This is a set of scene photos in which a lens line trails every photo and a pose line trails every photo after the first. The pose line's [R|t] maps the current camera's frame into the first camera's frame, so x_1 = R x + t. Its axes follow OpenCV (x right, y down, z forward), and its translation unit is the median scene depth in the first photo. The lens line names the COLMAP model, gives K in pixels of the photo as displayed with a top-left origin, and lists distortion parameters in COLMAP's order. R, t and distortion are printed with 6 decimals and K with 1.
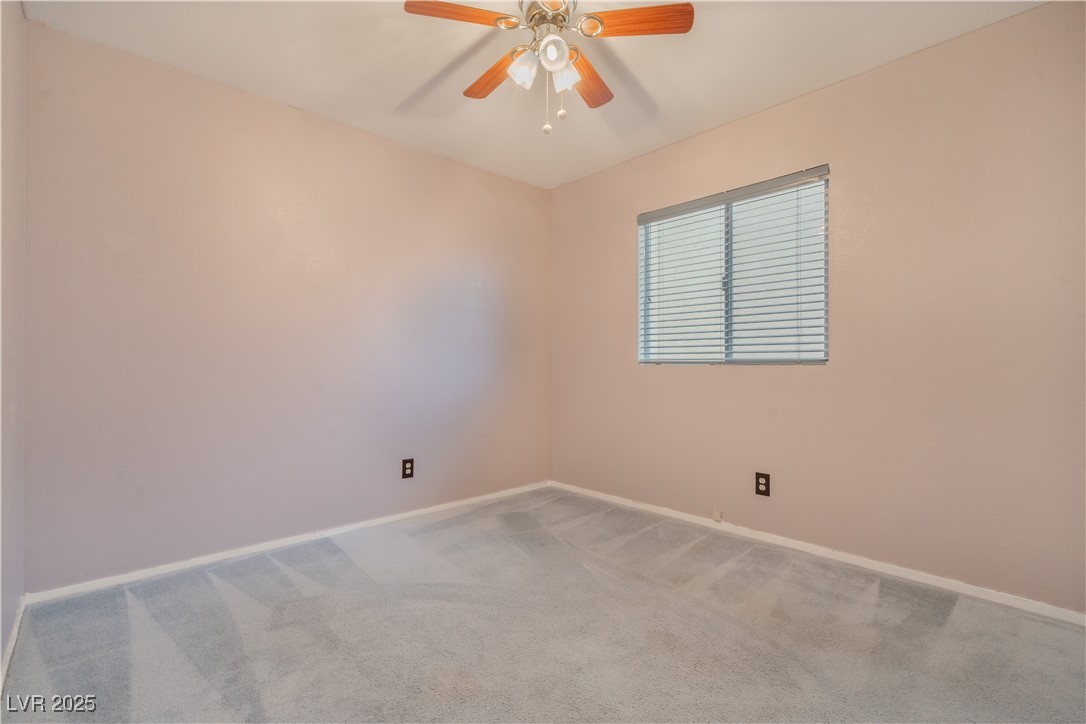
lens RADIAL K [[490.7, 0, 536.5], [0, 490.7, 364.5], [0, 0, 1]] dist [-0.003014, 0.000614]
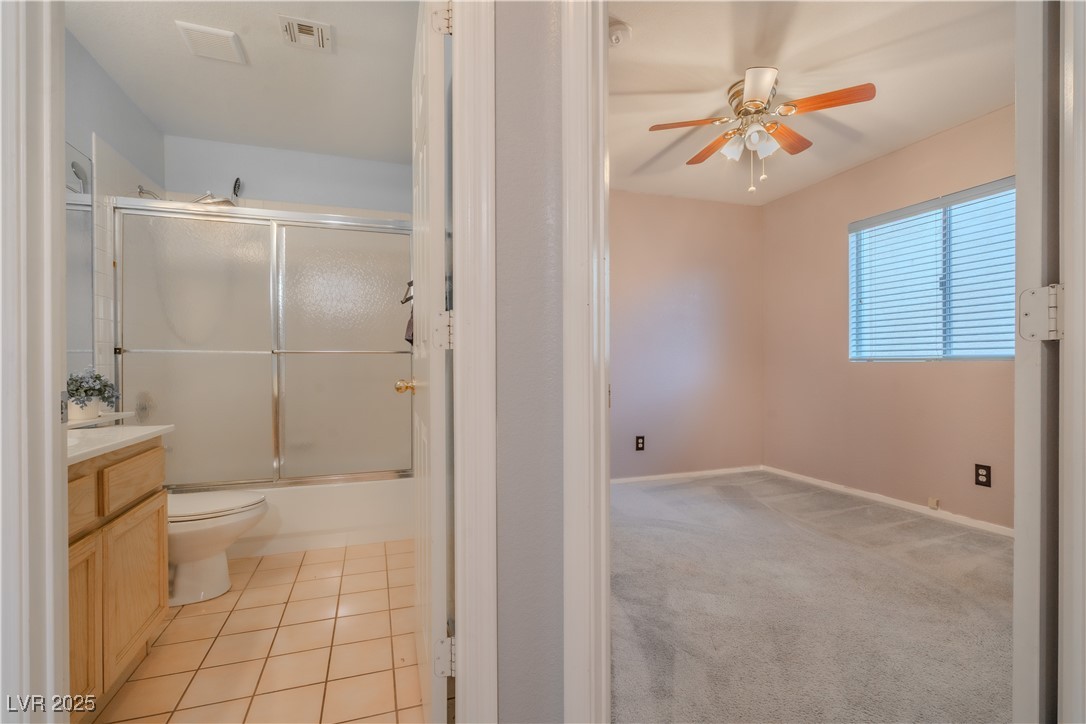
lens RADIAL K [[490.7, 0, 536.5], [0, 490.7, 364.5], [0, 0, 1]] dist [-0.003014, 0.000614]
pose [[0.913648, -0.004574, -0.406480, 0.016832], [0.006245, 0.999977, 0.002785, -0.000748], [0.406458, -0.005083, 0.913656, -0.317400]]
